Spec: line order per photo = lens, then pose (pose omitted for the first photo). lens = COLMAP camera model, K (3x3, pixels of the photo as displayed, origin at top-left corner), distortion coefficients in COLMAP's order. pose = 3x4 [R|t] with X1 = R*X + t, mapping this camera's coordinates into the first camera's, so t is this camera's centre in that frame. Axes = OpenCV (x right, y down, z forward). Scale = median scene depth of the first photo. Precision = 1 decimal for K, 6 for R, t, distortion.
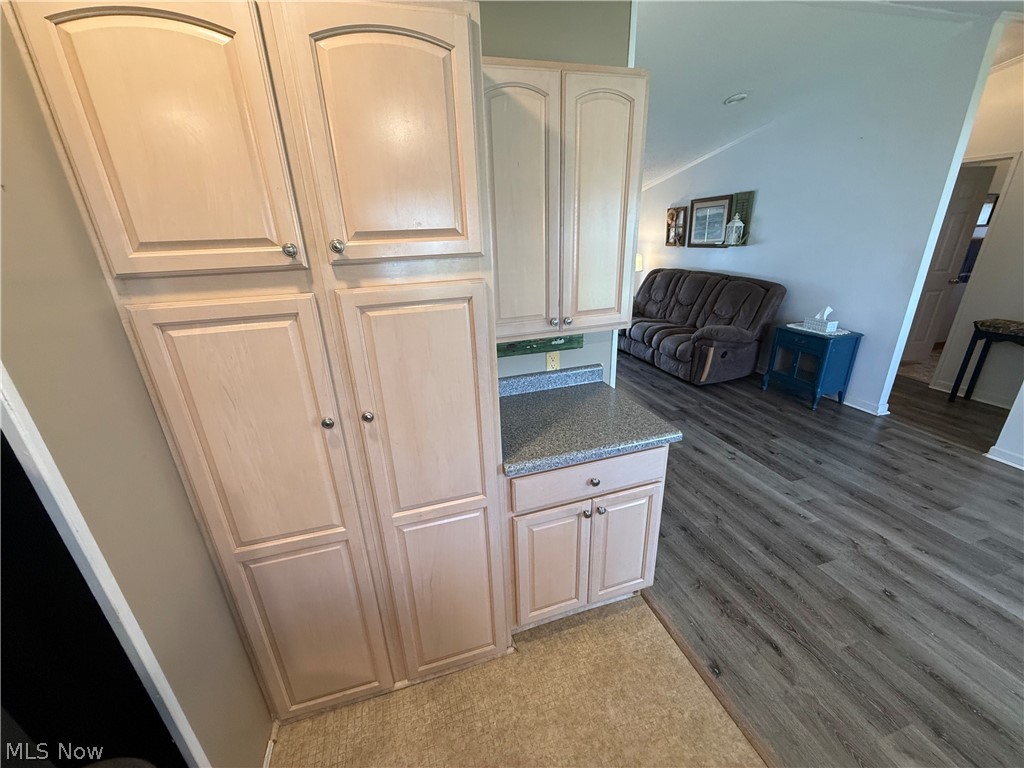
lens RADIAL K [[407.9, 0, 508.8], [0, 407.9, 382.9], [0, 0, 1]] dist [-0.000151, 0.000048]
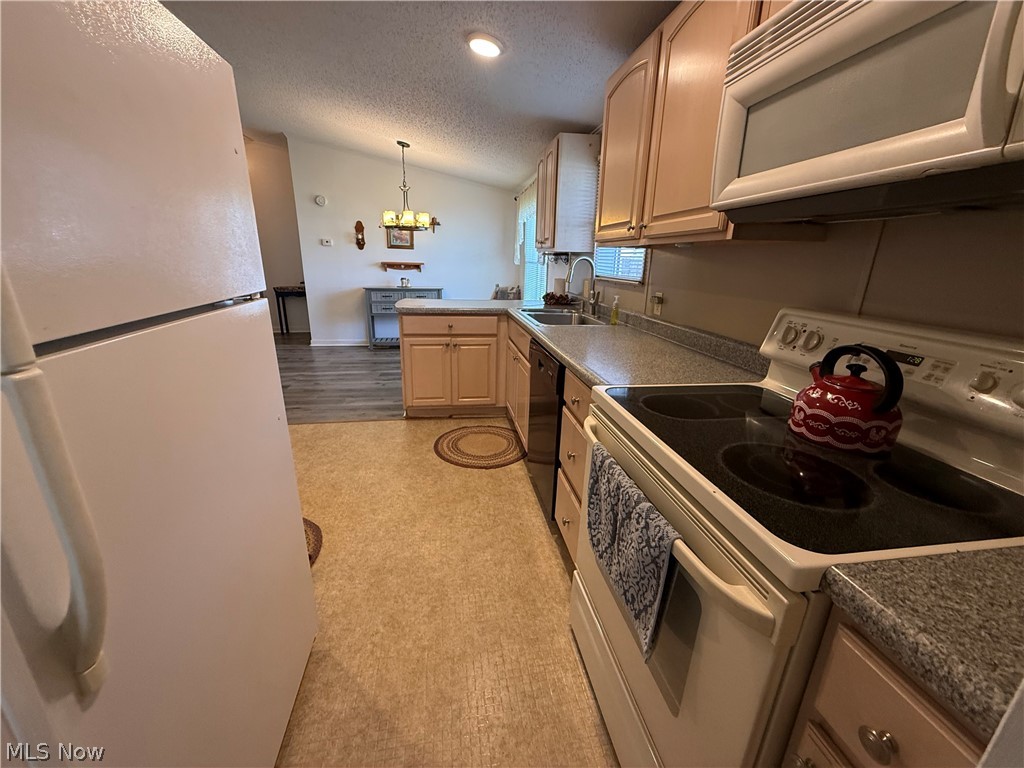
lens RADIAL K [[407.9, 0, 508.8], [0, 407.9, 382.9], [0, 0, 1]] dist [-0.000151, 0.000048]
pose [[0.135791, -0.251203, 0.958362, -0.885668], [0.329116, 0.923827, 0.195518, 0.372186], [-0.934475, 0.288863, 0.208122, -0.361384]]
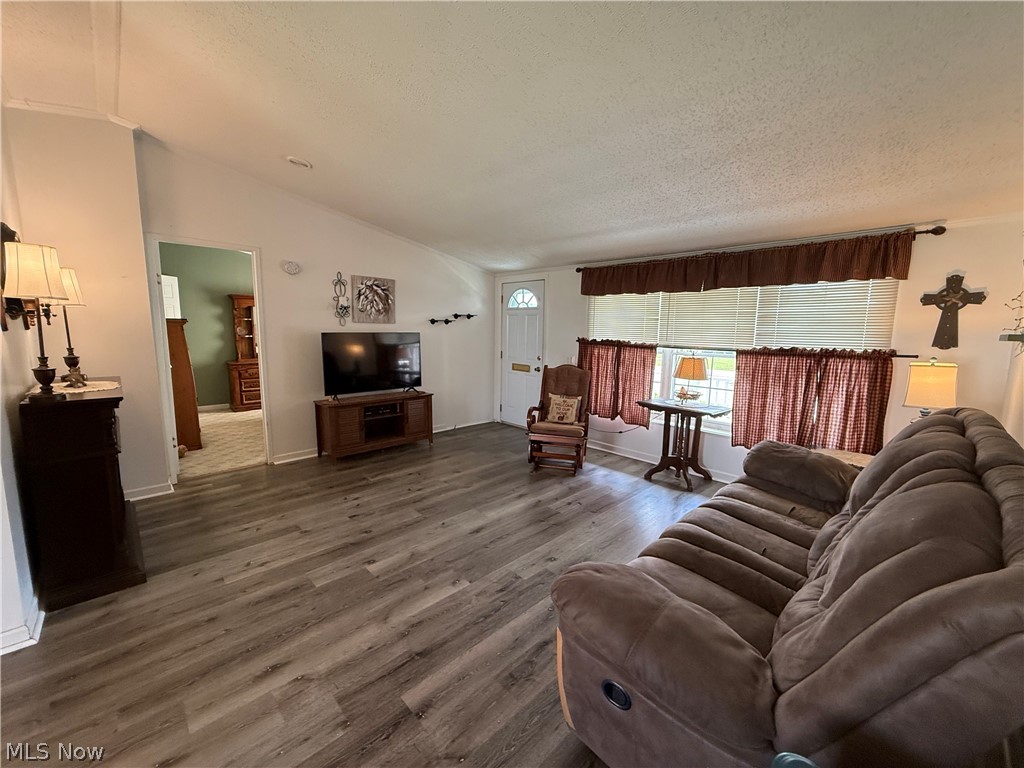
lens RADIAL K [[407.9, 0, 508.8], [0, 407.9, 382.9], [0, 0, 1]] dist [-0.000151, 0.000048]
pose [[0.451950, 0.158246, -0.877895, 1.332631], [-0.344301, 0.938825, -0.008021, -0.452861], [0.822920, 0.305886, 0.478786, 1.414693]]
